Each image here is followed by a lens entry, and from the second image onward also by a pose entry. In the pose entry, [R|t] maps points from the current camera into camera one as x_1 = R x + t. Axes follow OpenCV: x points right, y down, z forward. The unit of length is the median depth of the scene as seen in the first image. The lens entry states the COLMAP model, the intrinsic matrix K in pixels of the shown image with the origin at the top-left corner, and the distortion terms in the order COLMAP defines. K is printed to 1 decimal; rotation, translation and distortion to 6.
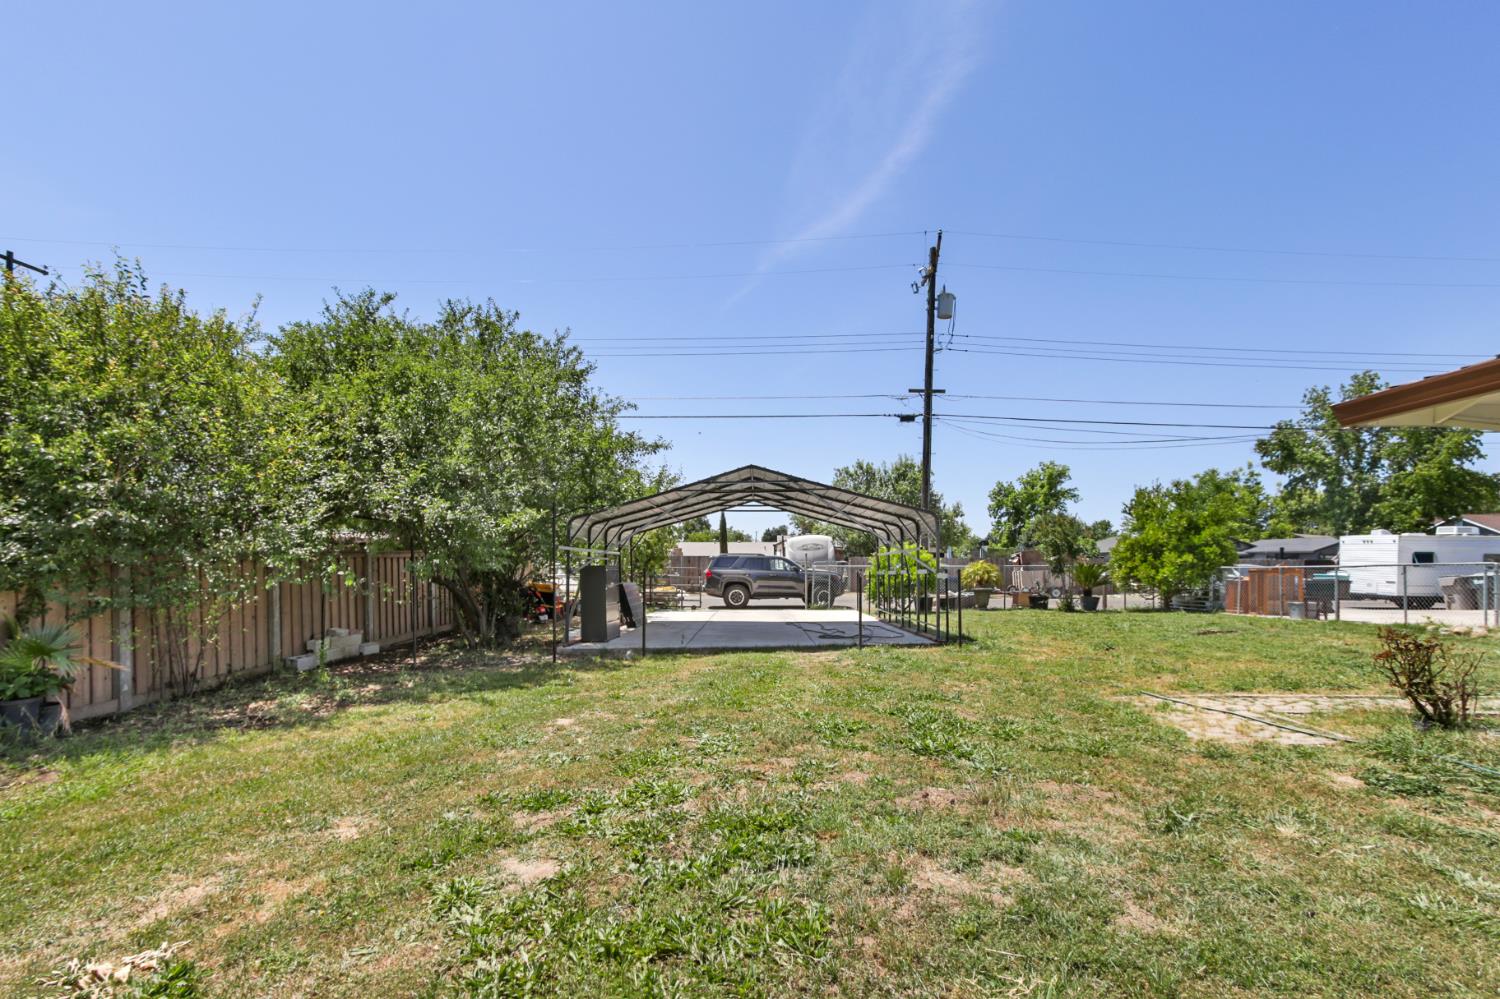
lens RADIAL K [[699.0, 0, 750.1], [0, 699.0, 537.0], [0, 0, 1]] dist [0.012906, 0.000077]
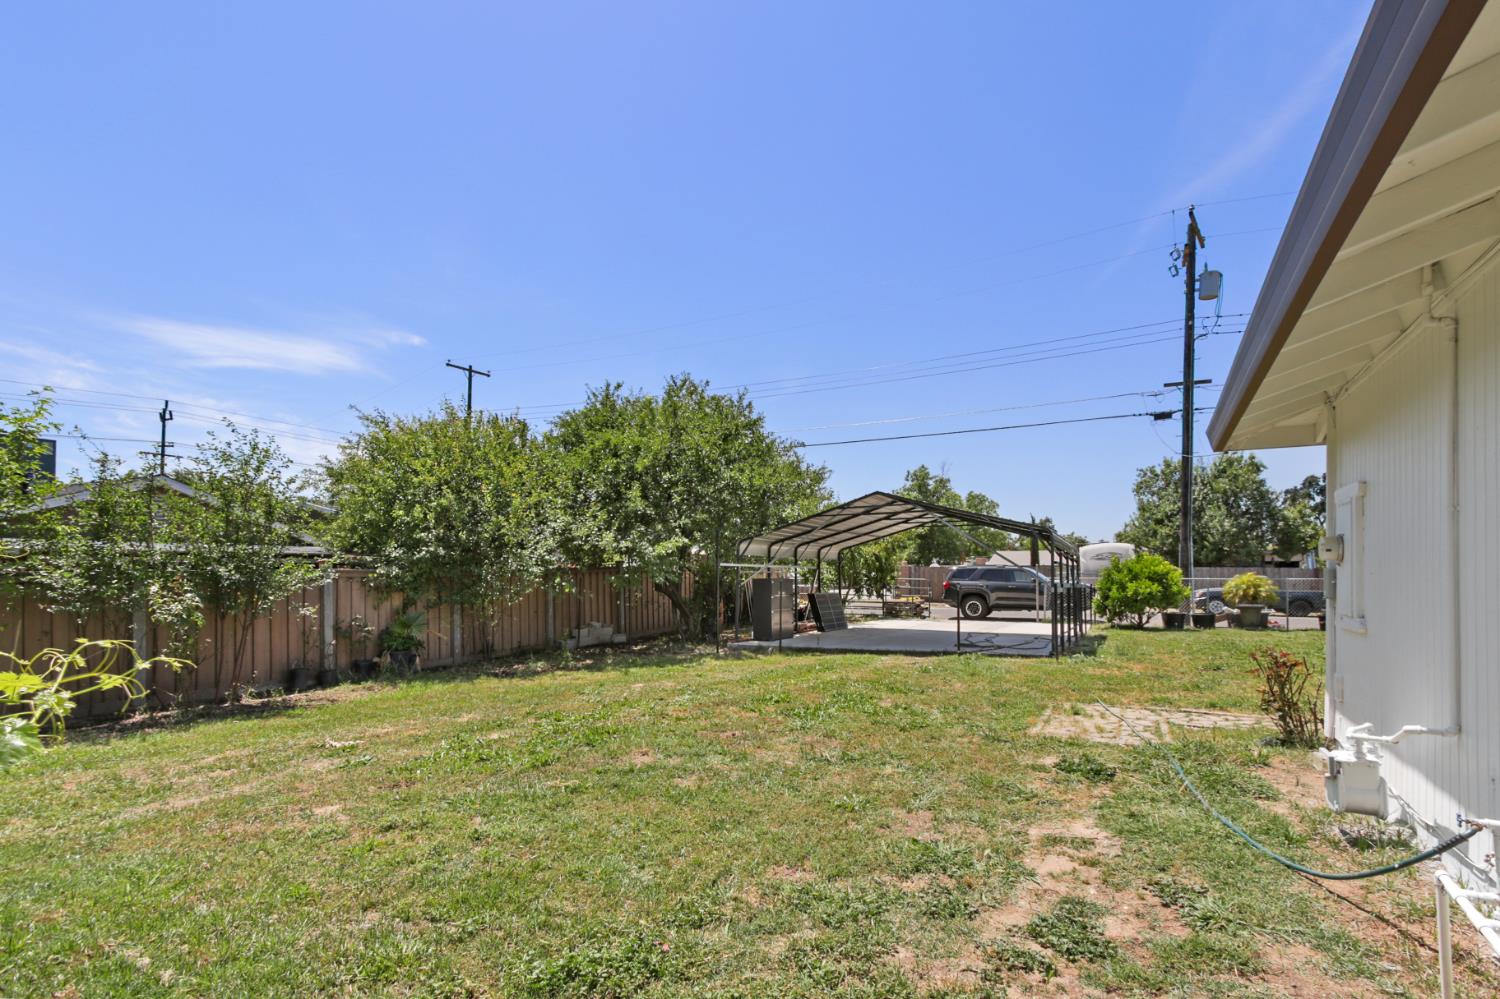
lens RADIAL K [[703.0, 0, 749.2], [0, 703.0, 534.5], [0, 0, 1]] dist [0.000911, 0.000328]
pose [[0.890300, -0.023691, -0.454758, 0.307659], [0.016386, 0.999666, -0.019998, -0.011623], [0.455080, 0.010353, 0.890391, -0.109779]]
